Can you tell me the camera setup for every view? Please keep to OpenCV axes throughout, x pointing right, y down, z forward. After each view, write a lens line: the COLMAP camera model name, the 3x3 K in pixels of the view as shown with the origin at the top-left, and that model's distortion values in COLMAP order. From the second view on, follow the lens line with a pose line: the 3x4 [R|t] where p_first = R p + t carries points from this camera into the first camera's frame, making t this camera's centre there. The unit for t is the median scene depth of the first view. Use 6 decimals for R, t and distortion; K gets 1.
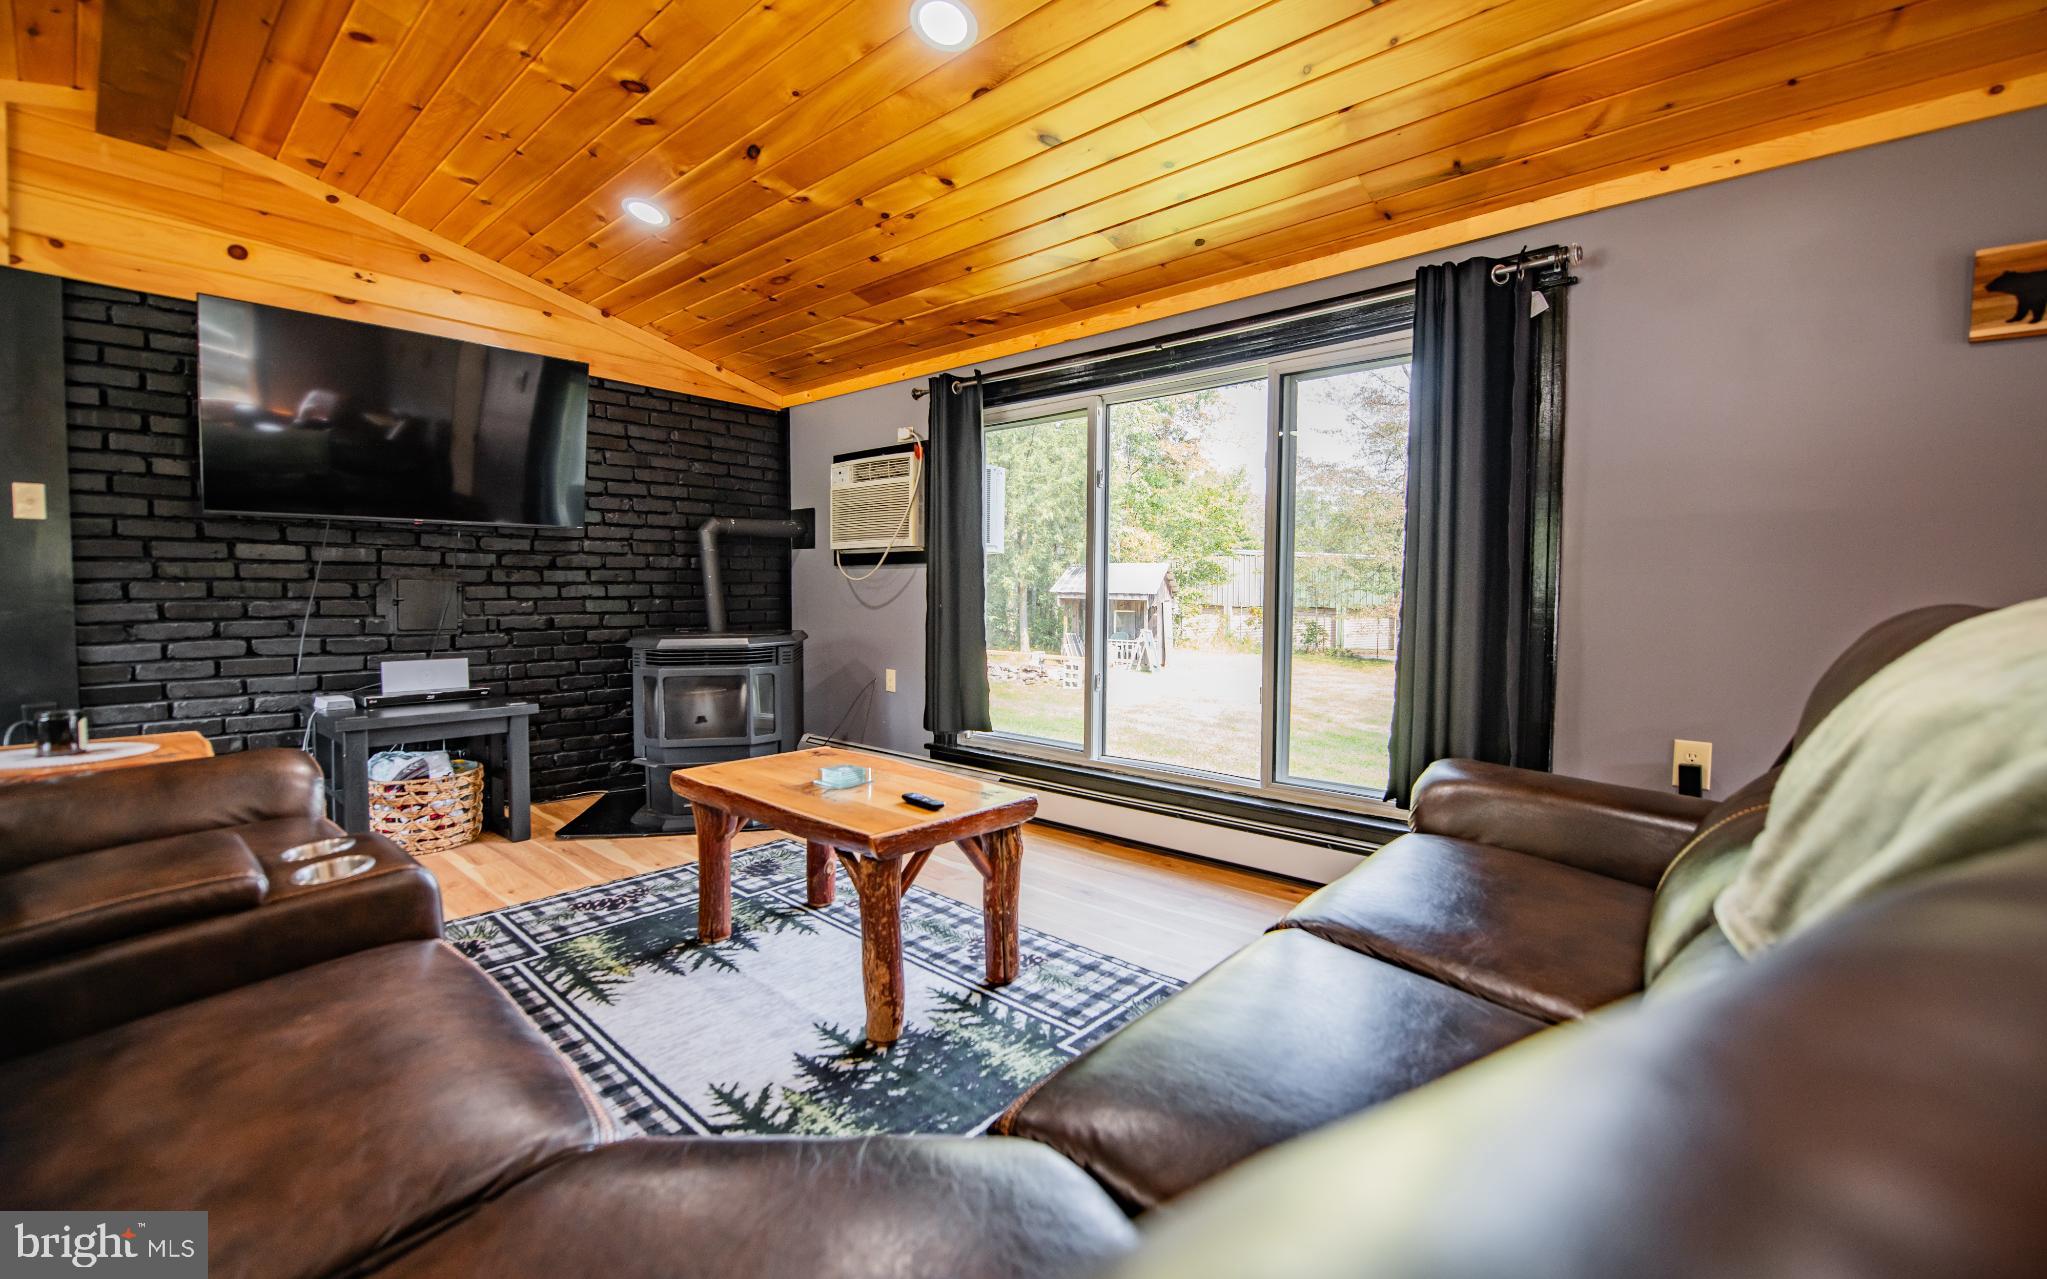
lens RADIAL K [[848.4, 0, 1023.5], [0, 848.4, 639.5], [0, 0, 1]] dist [-0.018339, -0.000702]
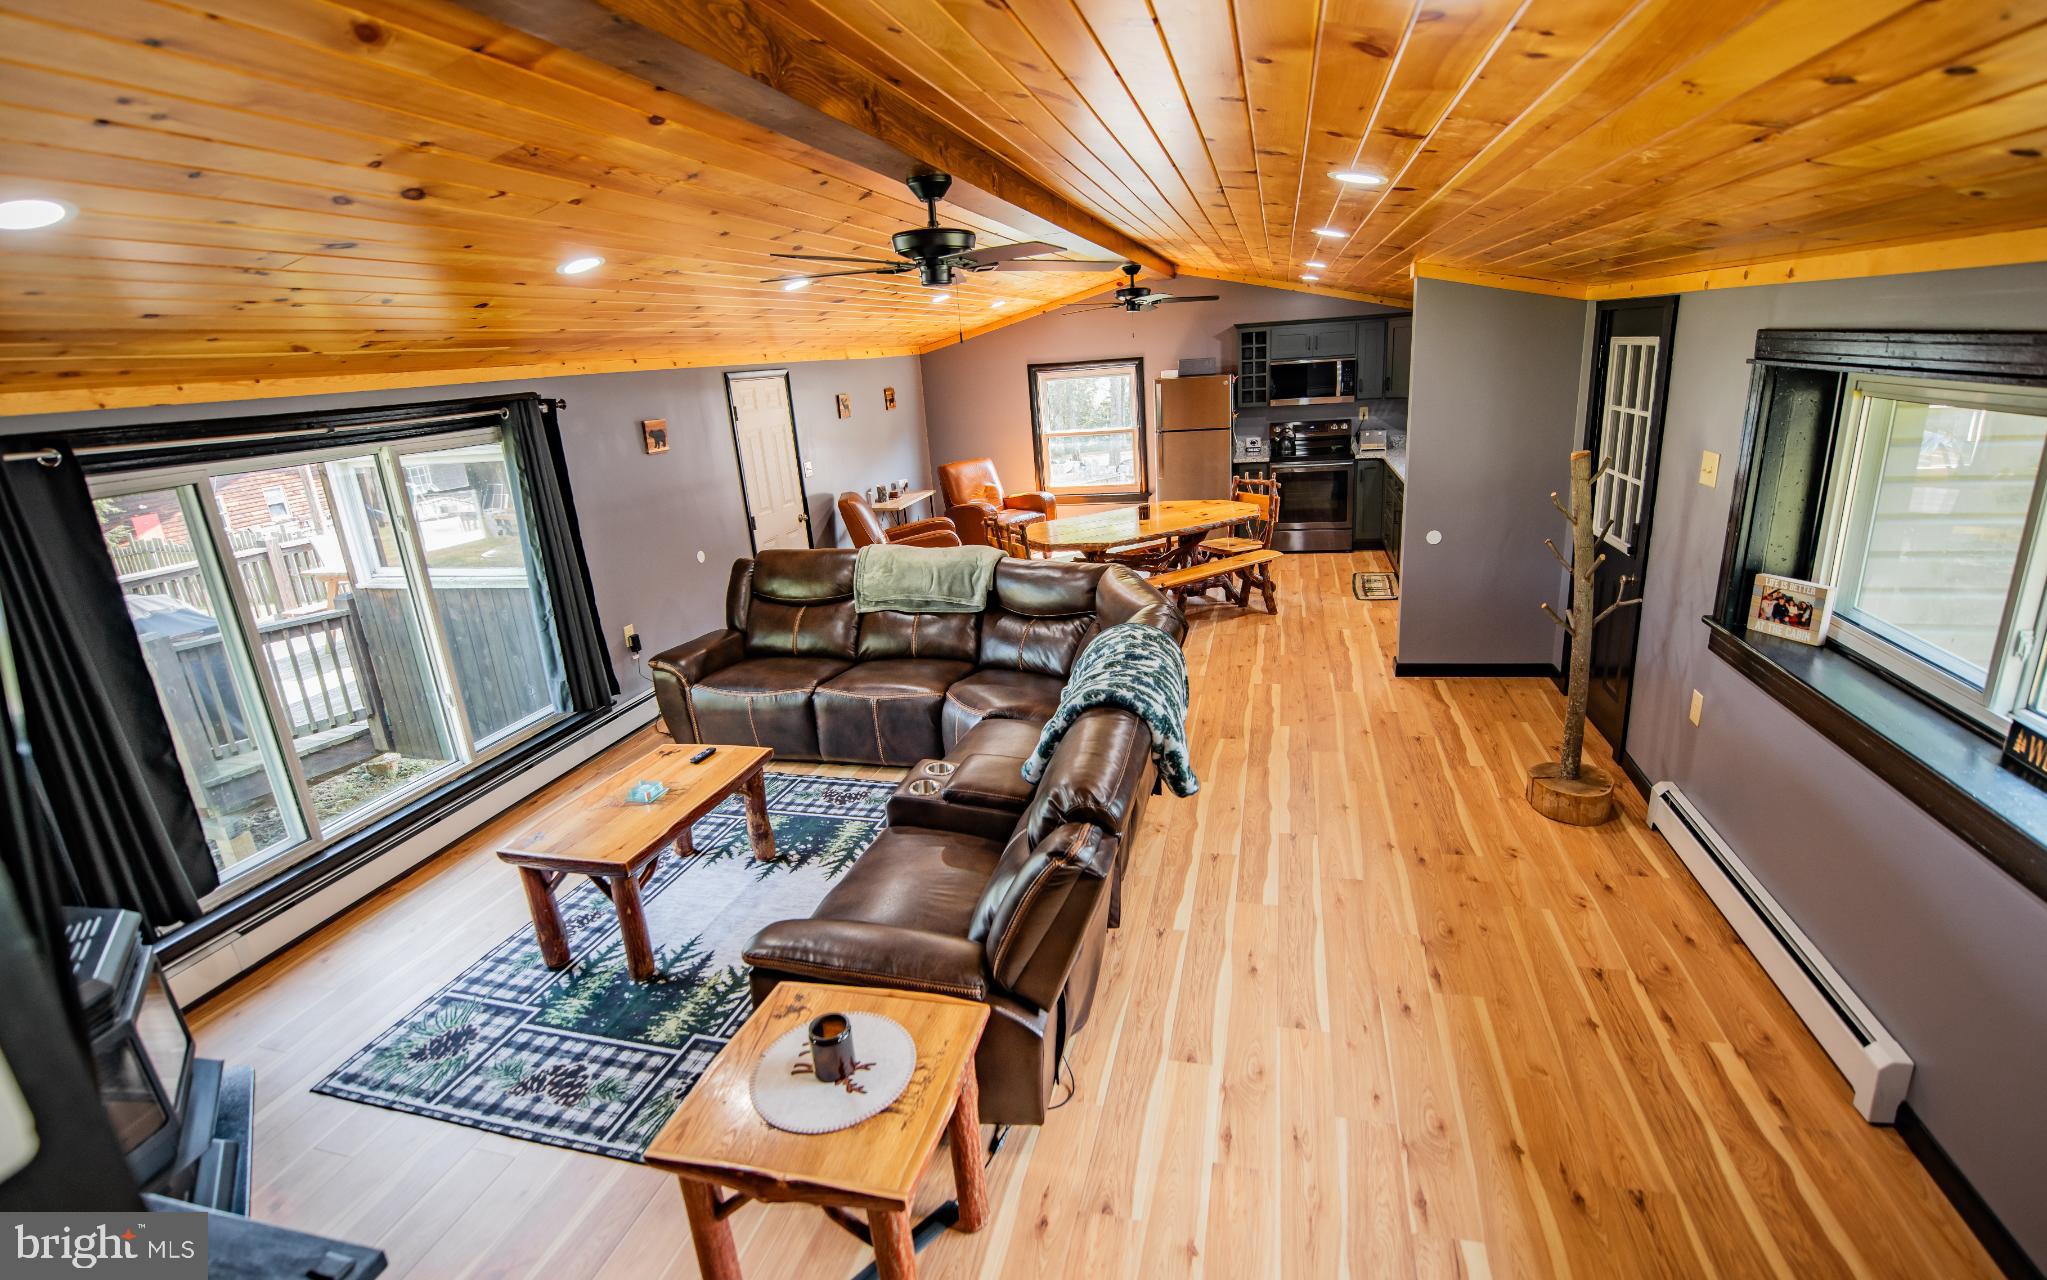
lens RADIAL K [[913.9, 0, 1032.8], [0, 913.9, 635.9], [0, 0, 1]] dist [-0.017518, -0.000051]
pose [[-0.450566, -0.236547, 0.860834, -1.489124], [0.116984, 0.940299, 0.319613, -0.419296], [-0.885045, 0.244711, -0.395994, 0.822624]]
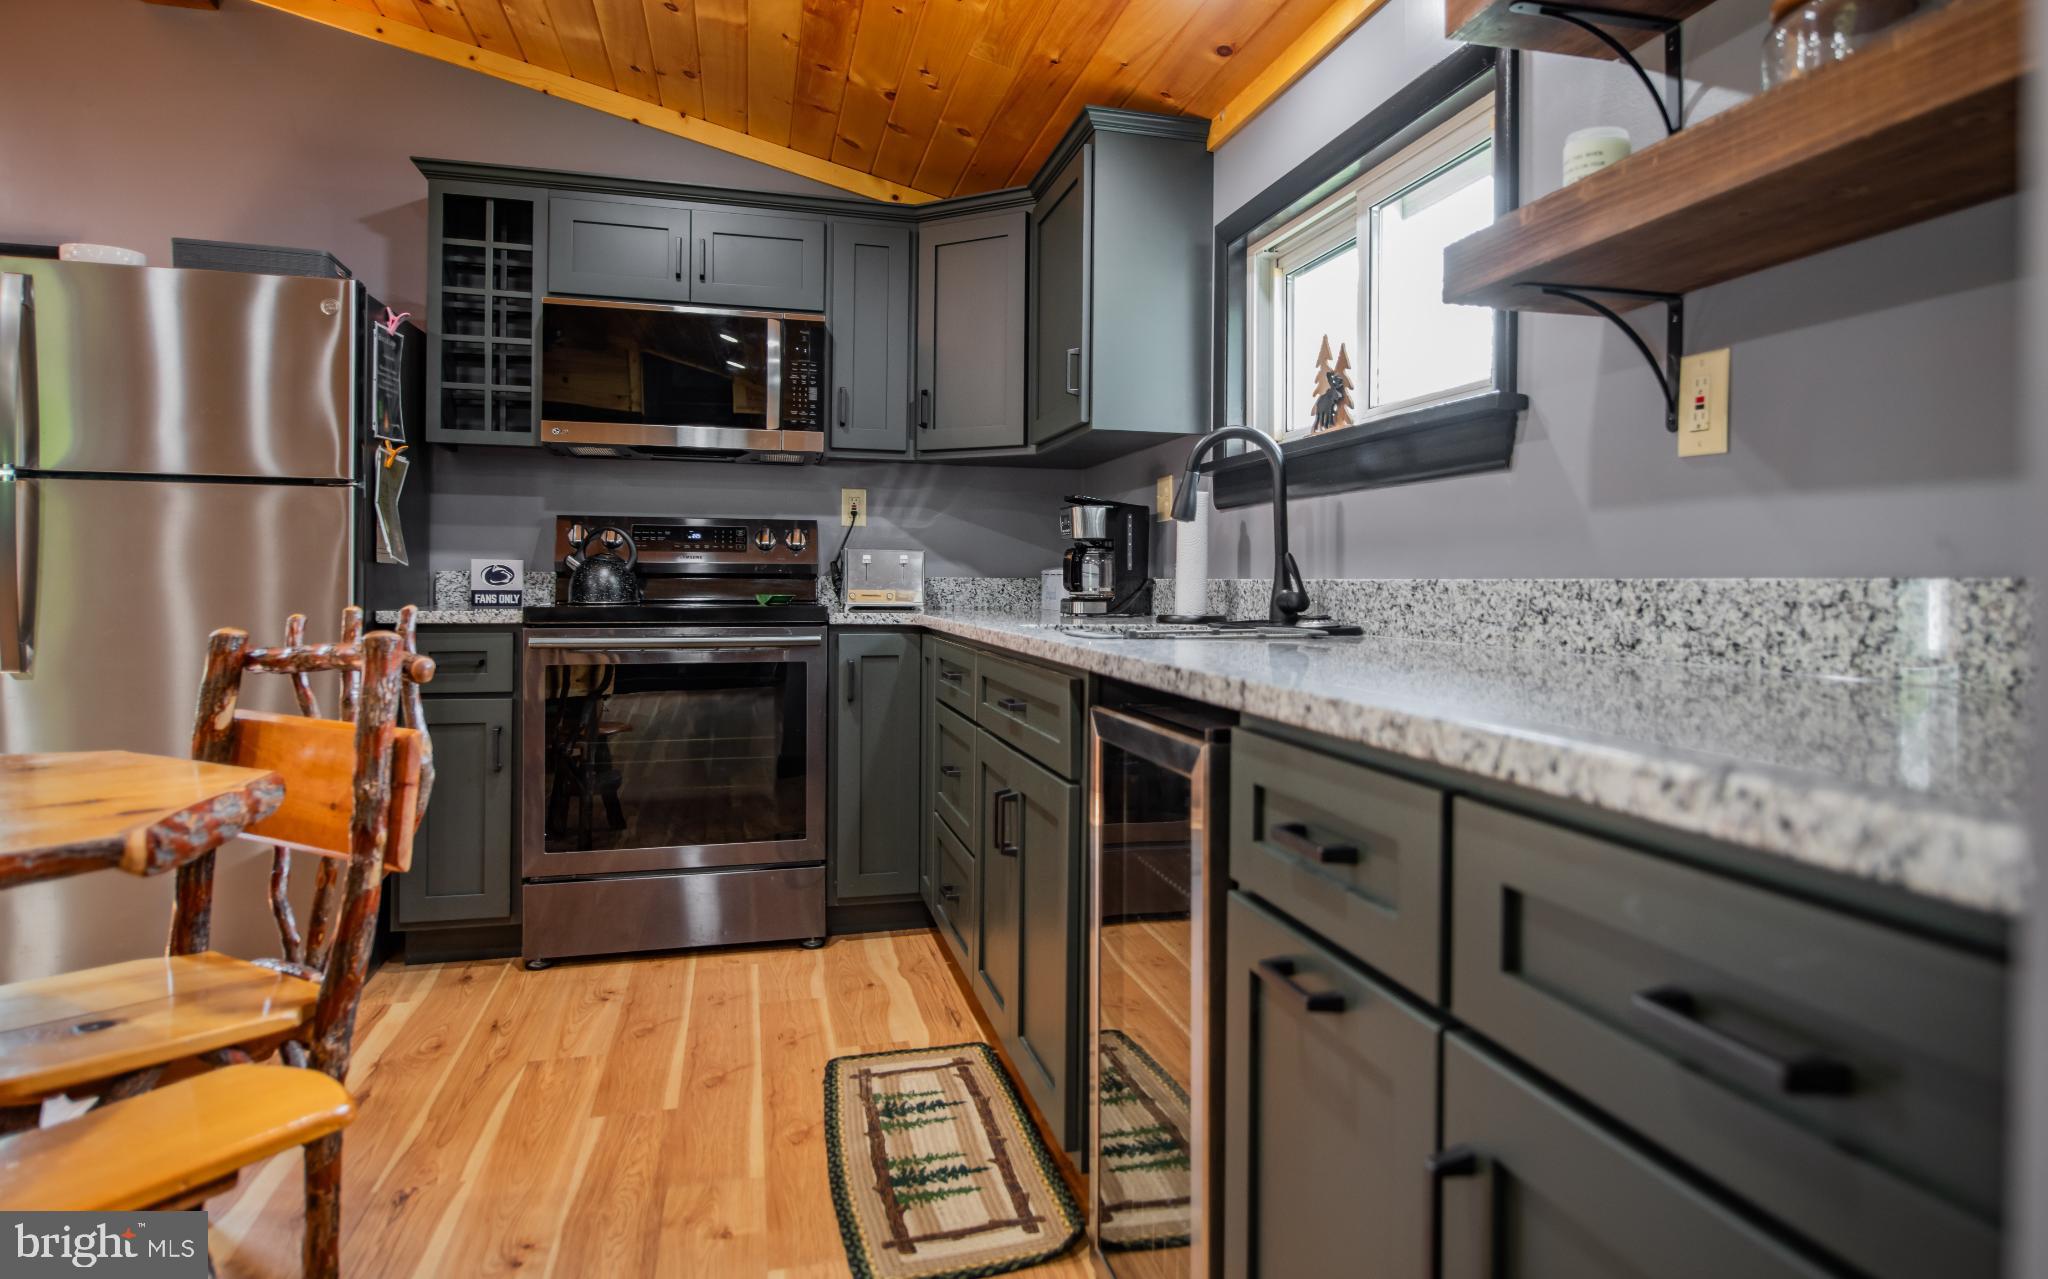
lens RADIAL K [[1235.0, 0, 1123.3], [0, 1235.0, 584.6], [0, 0, 1]] dist [-0.006211, -0.001320]
pose [[-0.852164, -0.015429, 0.523047, -0.070647], [0.015198, 0.998414, 0.054213, 0.031565], [-0.523053, 0.054148, -0.850578, -0.625934]]
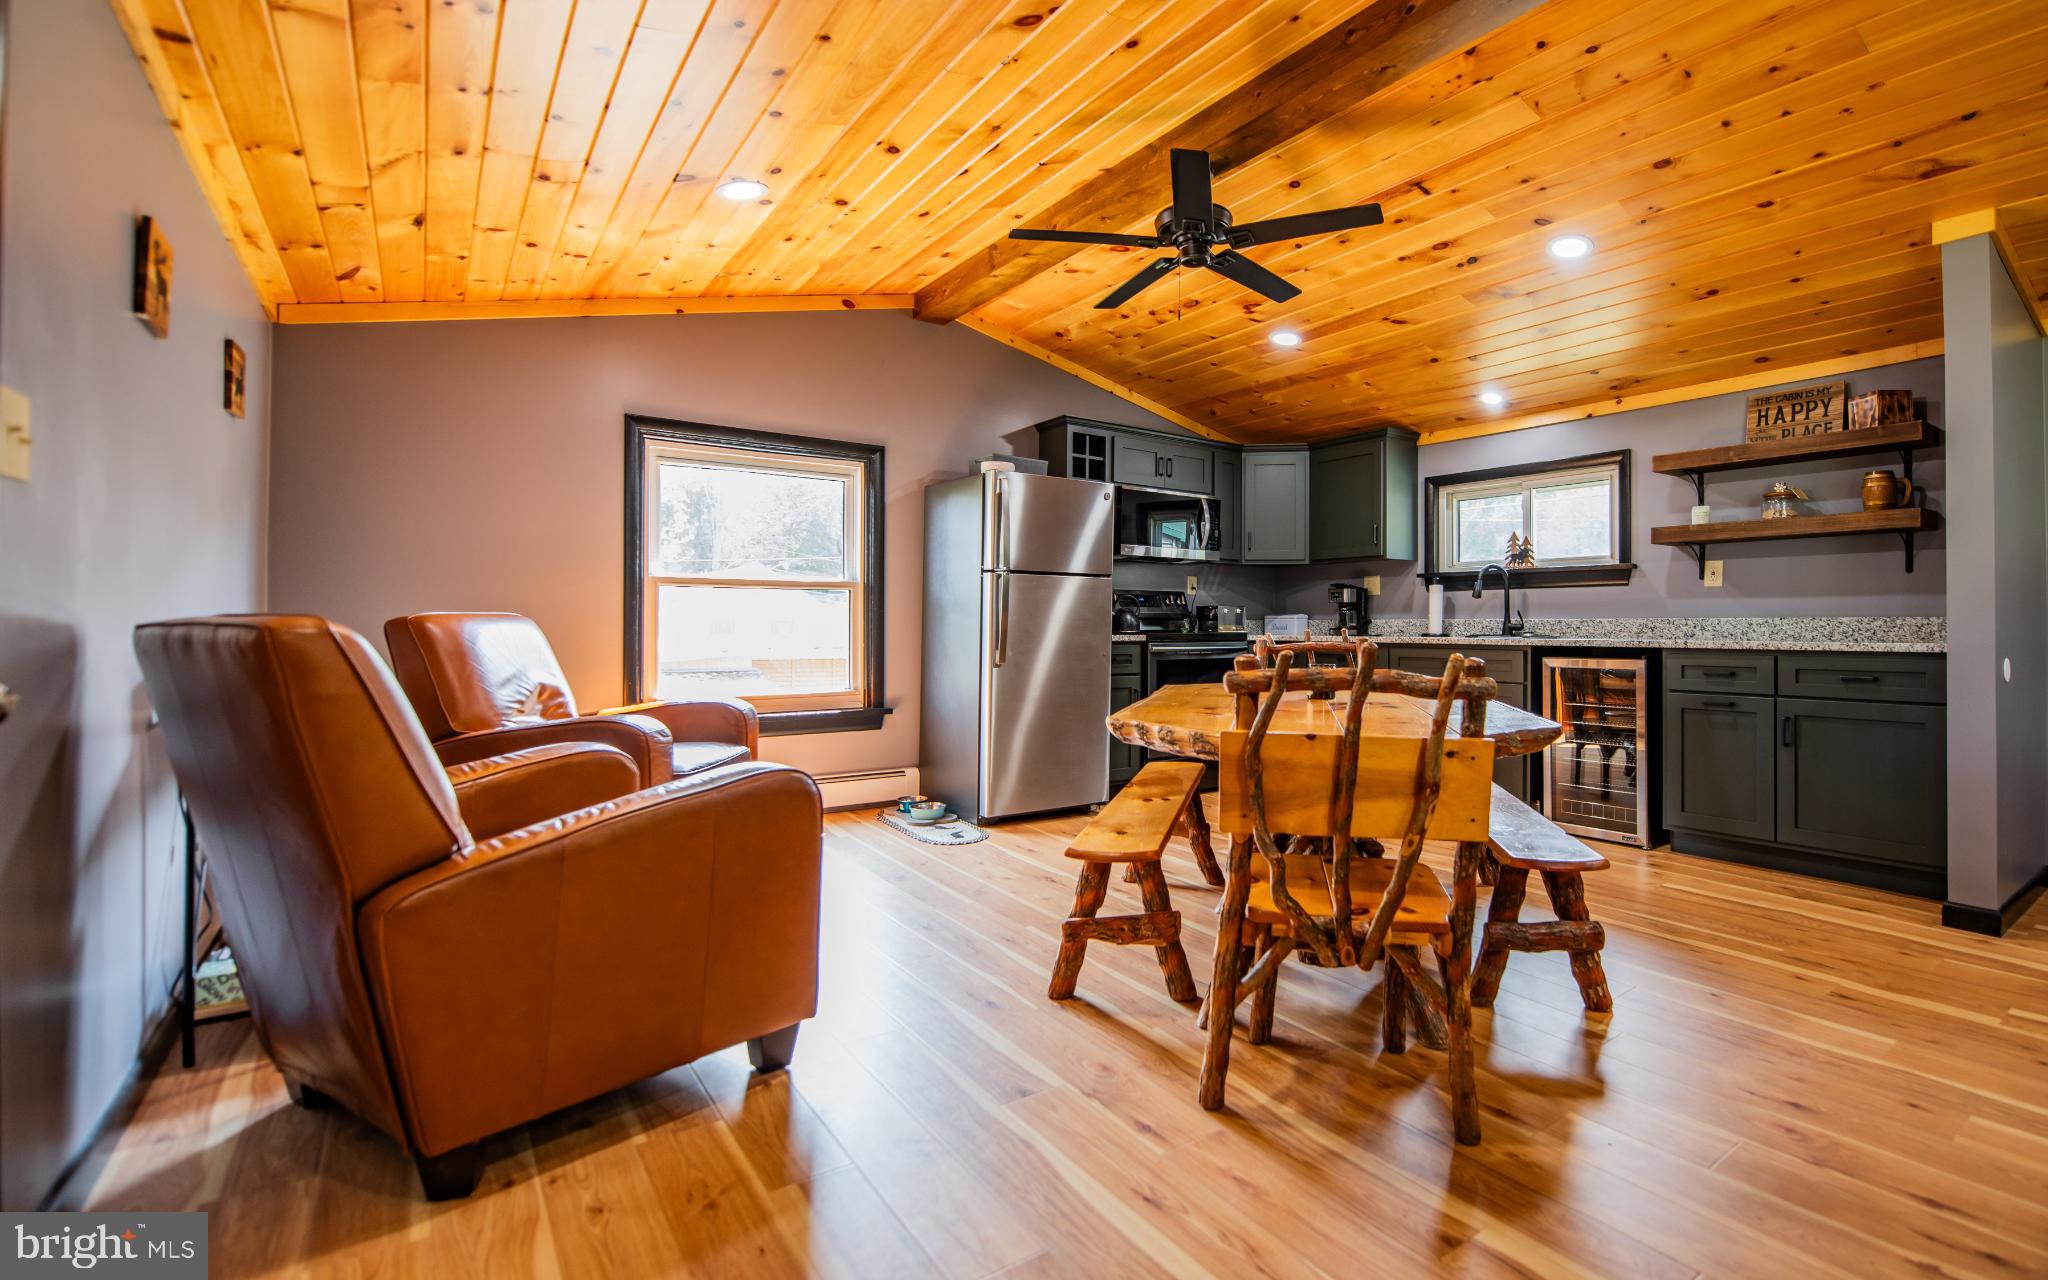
lens RADIAL K [[936.4, 0, 1146.2], [0, 936.4, 615.3], [0, 0, 1]] dist [-0.018265, -0.000784]
pose [[-0.982348, -0.008276, 0.186877, 0.669589], [0.000050, 0.999009, 0.044505, -0.014858], [-0.187060, 0.043728, -0.981375, 0.553495]]
